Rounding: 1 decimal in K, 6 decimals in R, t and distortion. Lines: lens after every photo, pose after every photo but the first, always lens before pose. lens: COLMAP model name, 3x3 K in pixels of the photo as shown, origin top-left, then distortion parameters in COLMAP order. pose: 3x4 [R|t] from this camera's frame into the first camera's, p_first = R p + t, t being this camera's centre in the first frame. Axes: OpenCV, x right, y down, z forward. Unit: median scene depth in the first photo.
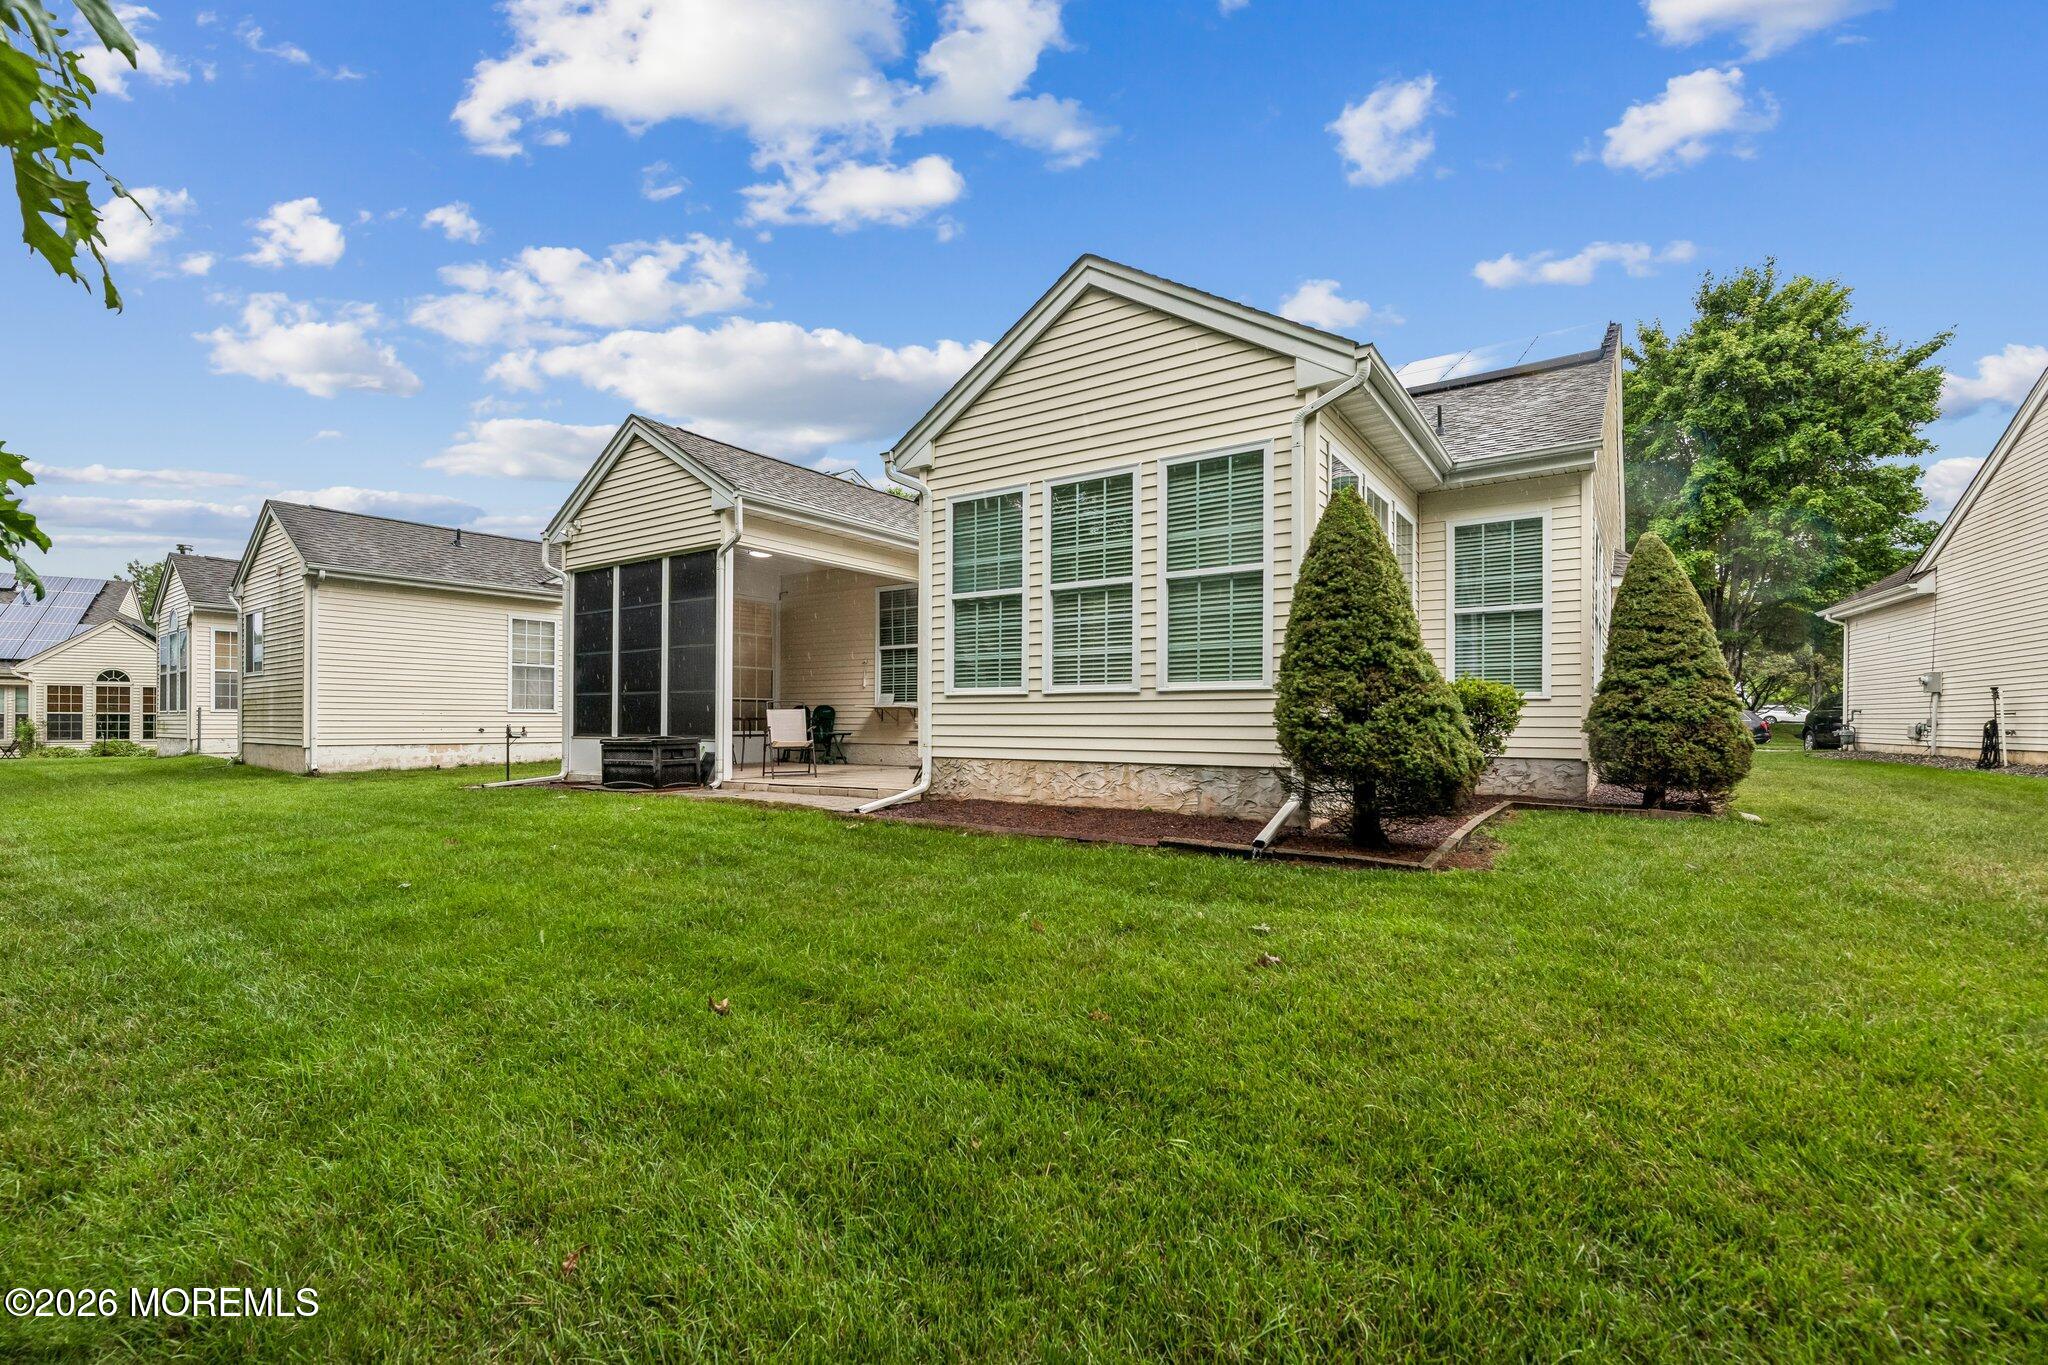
lens RADIAL K [[897.0, 0, 1013.4], [0, 897.0, 741.7], [0, 0, 1]] dist [0.000586, -0.000073]
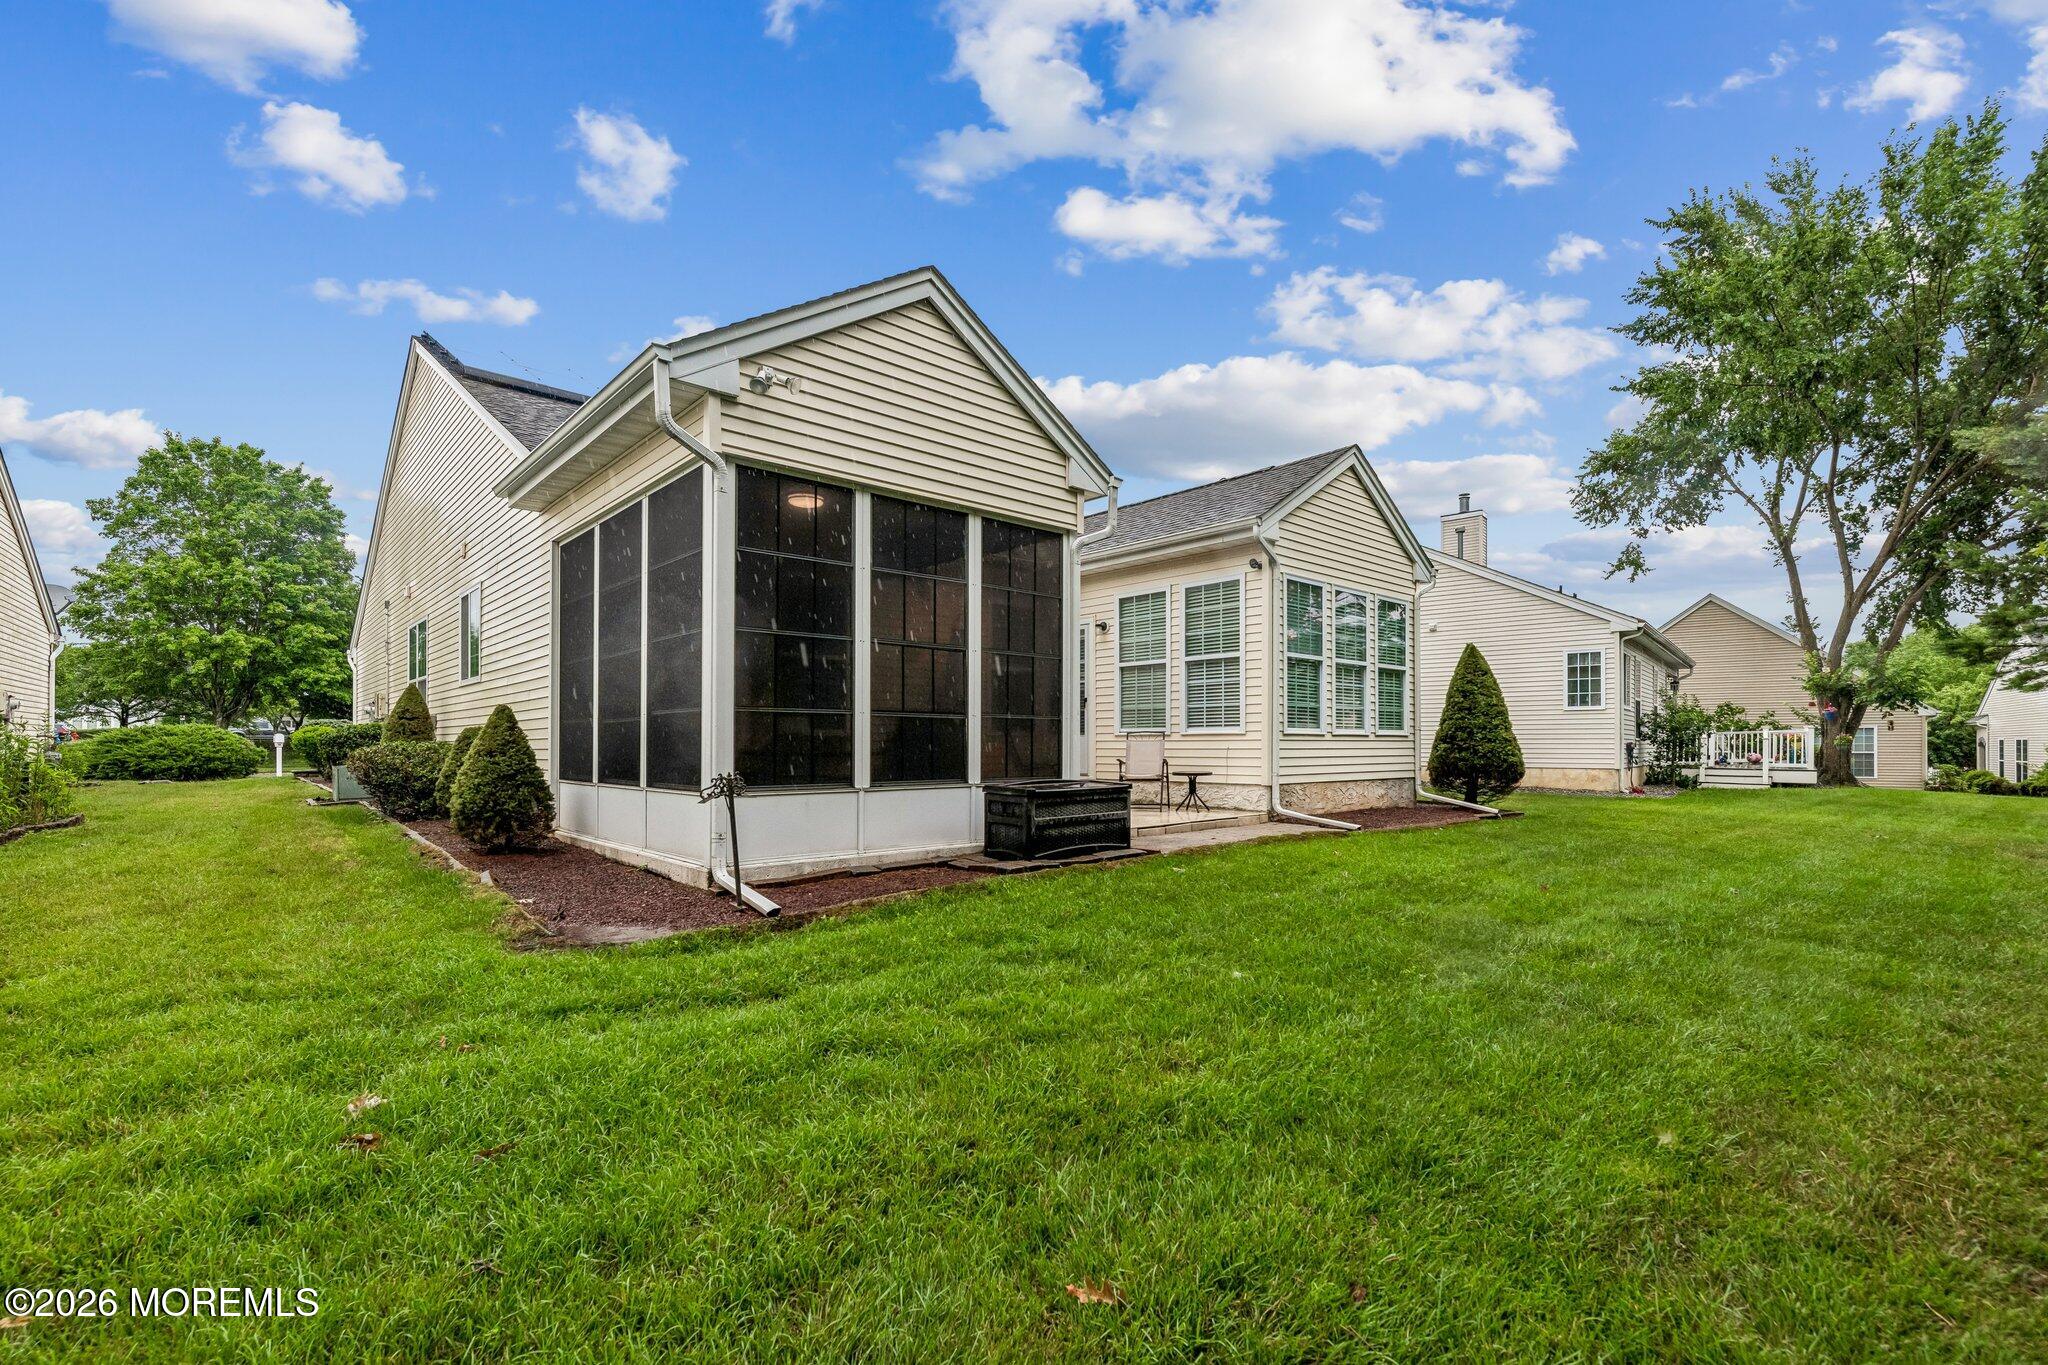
lens RADIAL K [[897.0, 0, 1013.4], [0, 897.0, 741.7], [0, 0, 1]] dist [0.000586, -0.000073]
pose [[0.238579, 0.007578, 0.971094, -1.123678], [0.027567, 0.999514, -0.014573, -0.027015], [-0.970732, 0.030247, 0.238254, 0.888674]]
